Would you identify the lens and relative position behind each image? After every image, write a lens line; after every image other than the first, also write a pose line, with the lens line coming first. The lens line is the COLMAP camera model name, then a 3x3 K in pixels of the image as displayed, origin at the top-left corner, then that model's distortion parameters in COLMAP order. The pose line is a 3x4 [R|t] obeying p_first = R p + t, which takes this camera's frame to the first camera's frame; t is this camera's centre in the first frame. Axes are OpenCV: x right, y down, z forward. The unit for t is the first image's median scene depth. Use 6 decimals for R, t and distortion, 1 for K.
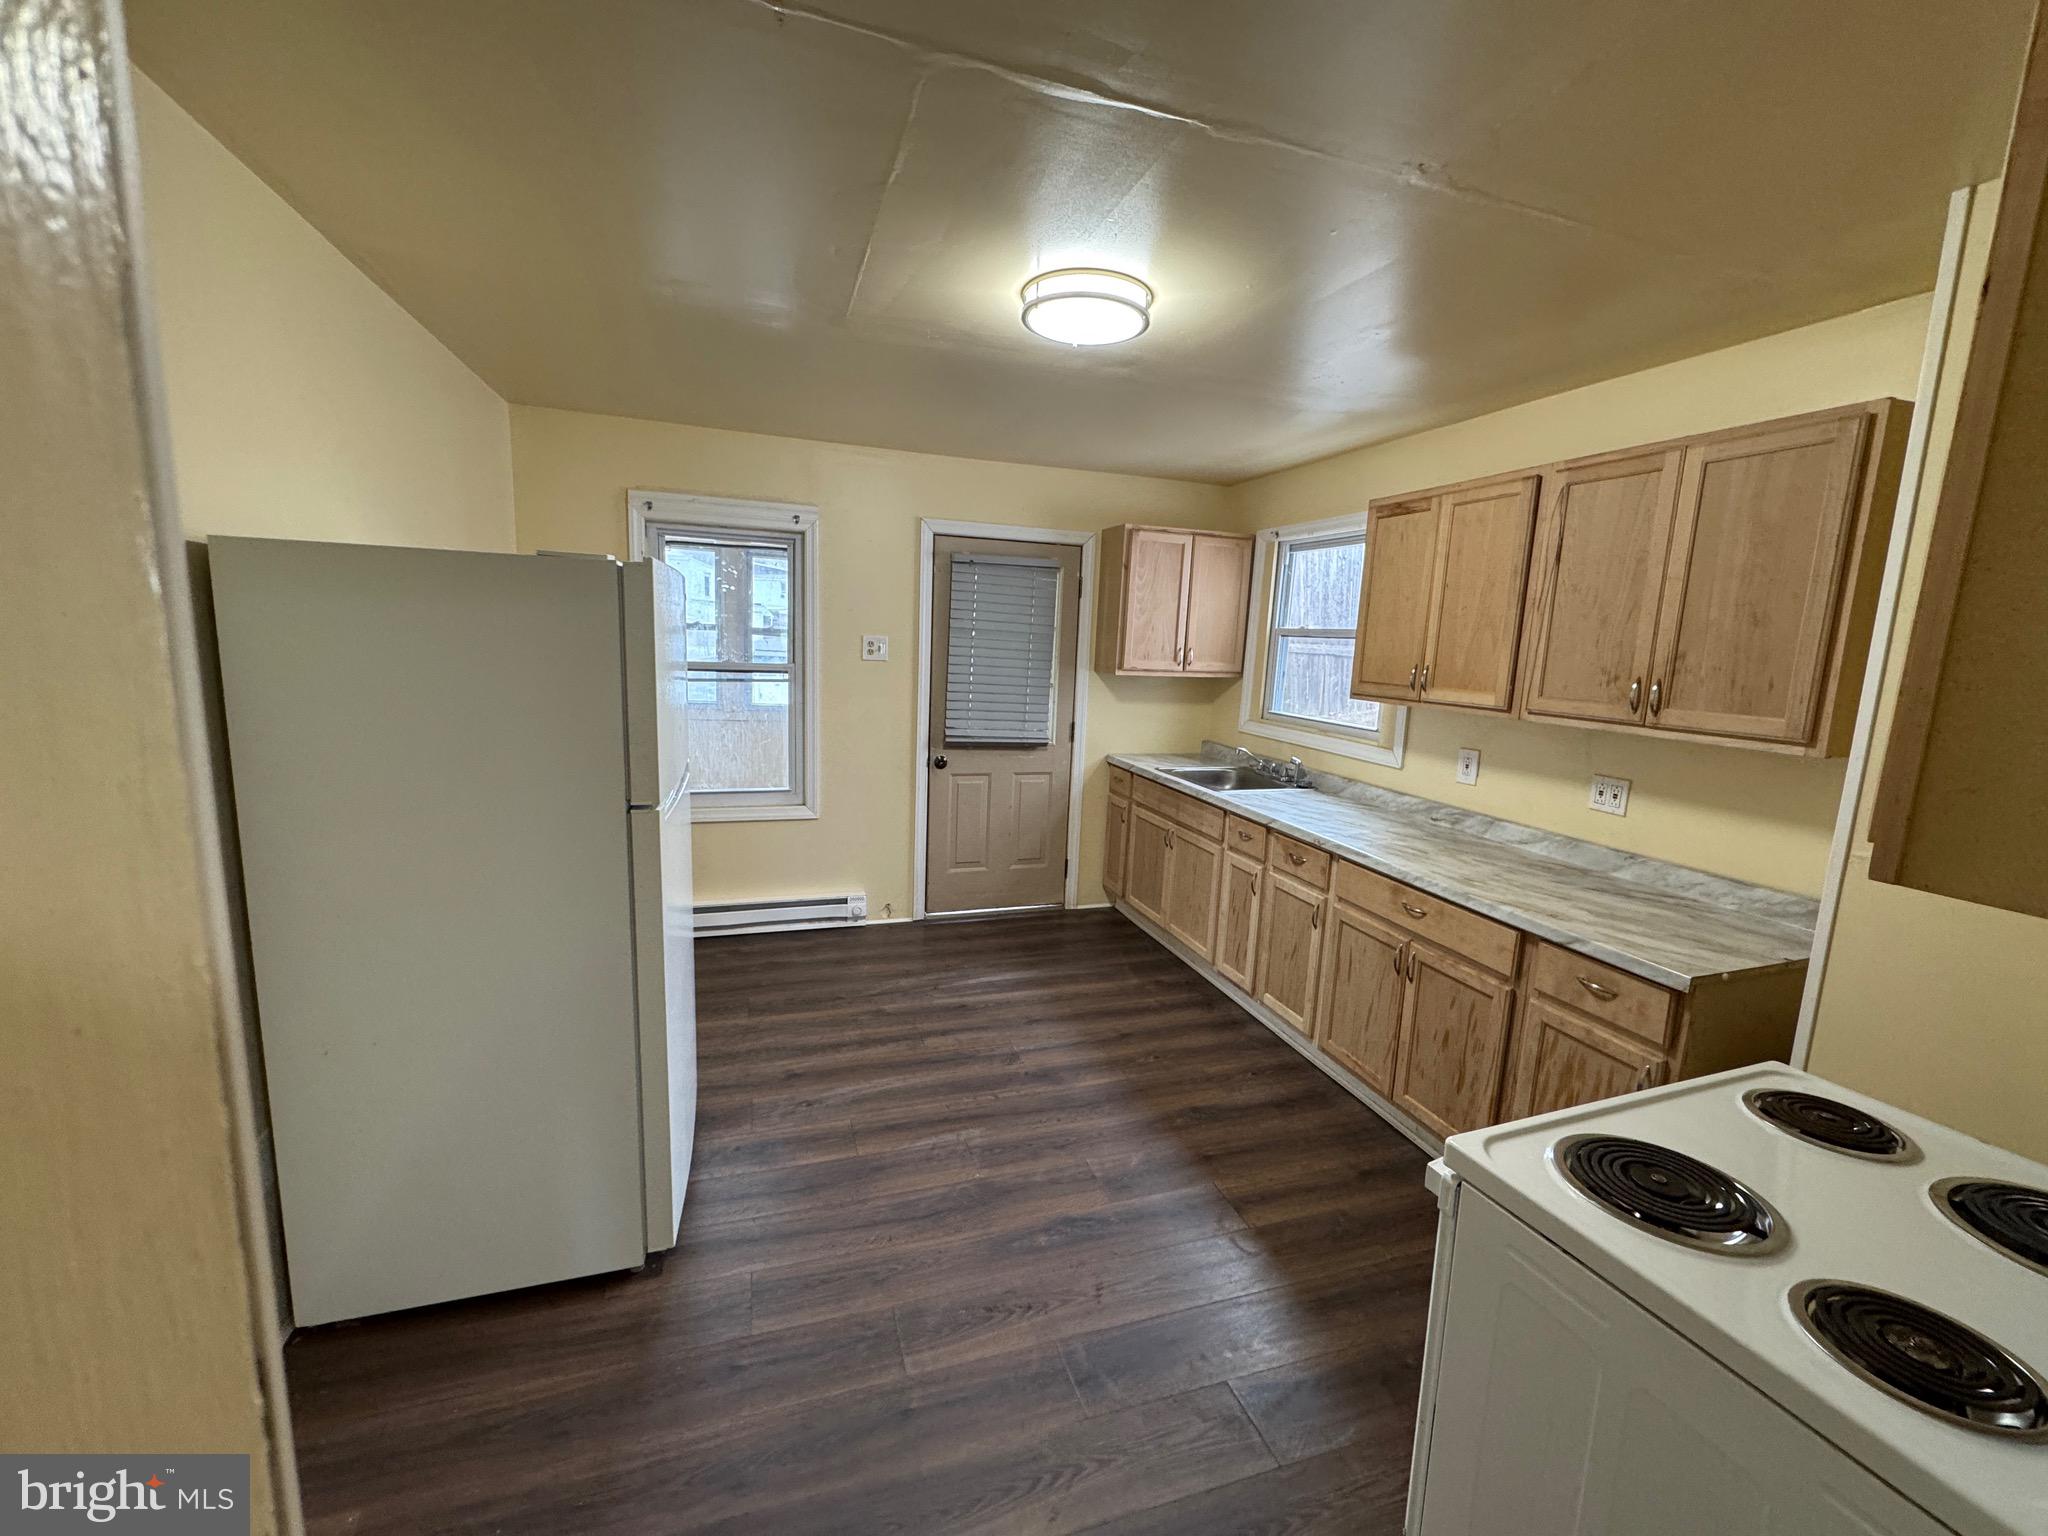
lens RADIAL K [[829.9, 0, 1024.0], [0, 829.9, 768.0], [0, 0, 1]] dist [-0.000280, -0.000014]
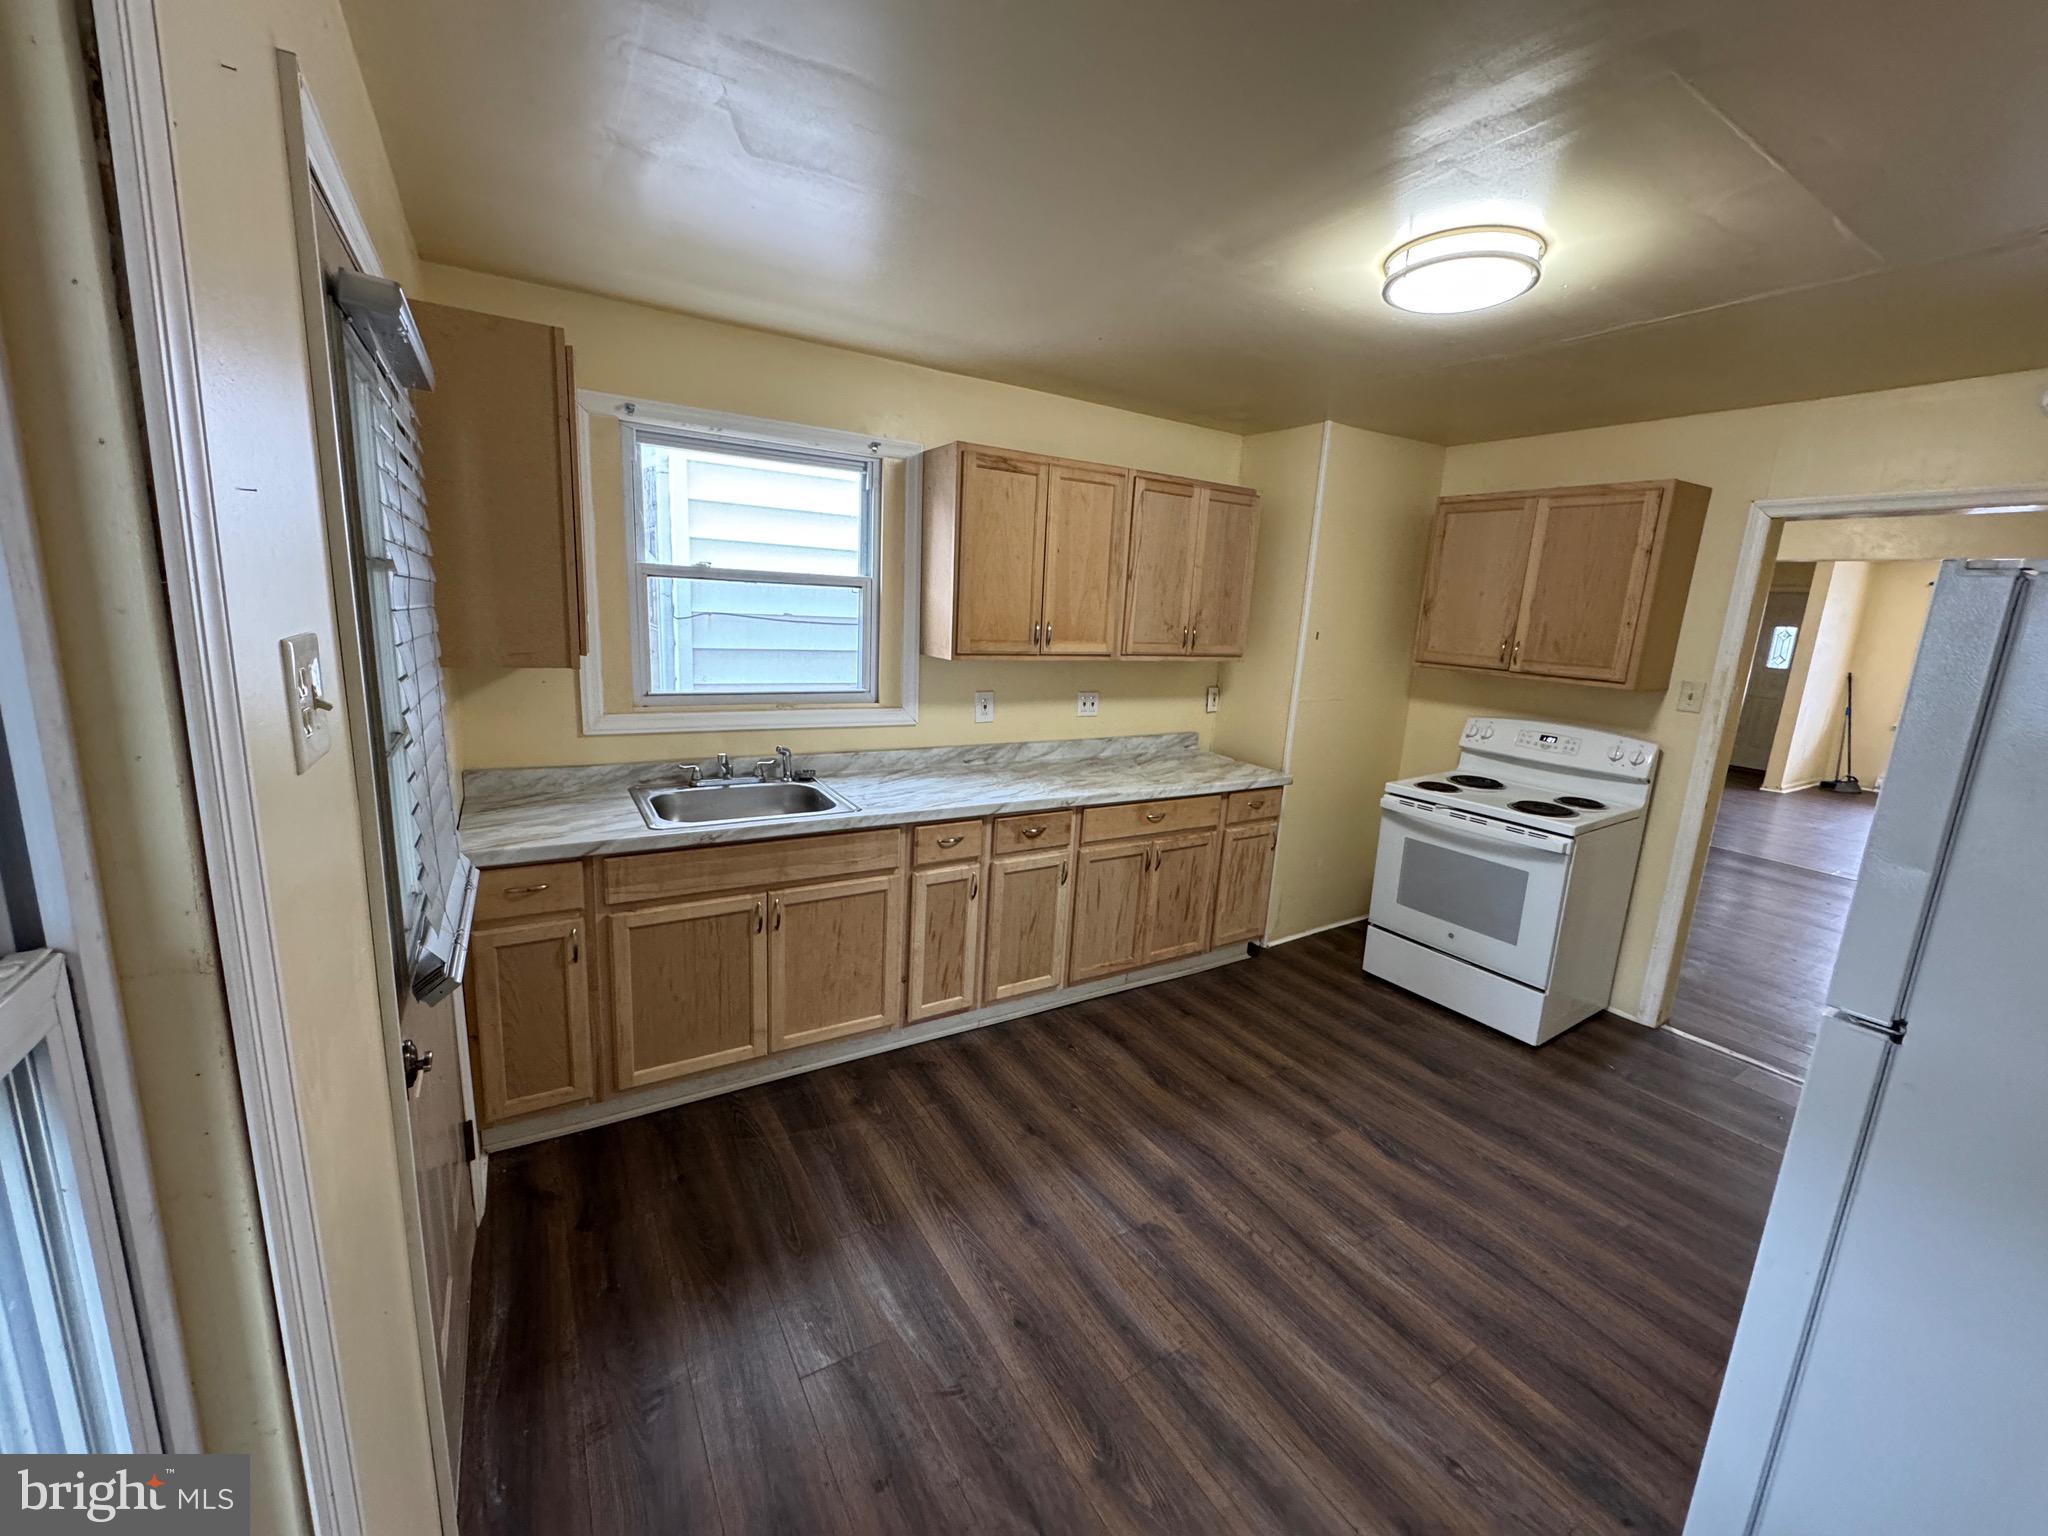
lens RADIAL K [[815.8, 0, 1026.5], [0, 815.8, 767.2], [0, 0, 1]] dist [0.000024, -0.000001]
pose [[-0.233004, -0.248422, 0.940210, -0.558877], [0.094003, 0.956540, 0.276033, -0.232036], [-0.967922, 0.152699, -0.199525, 1.223291]]
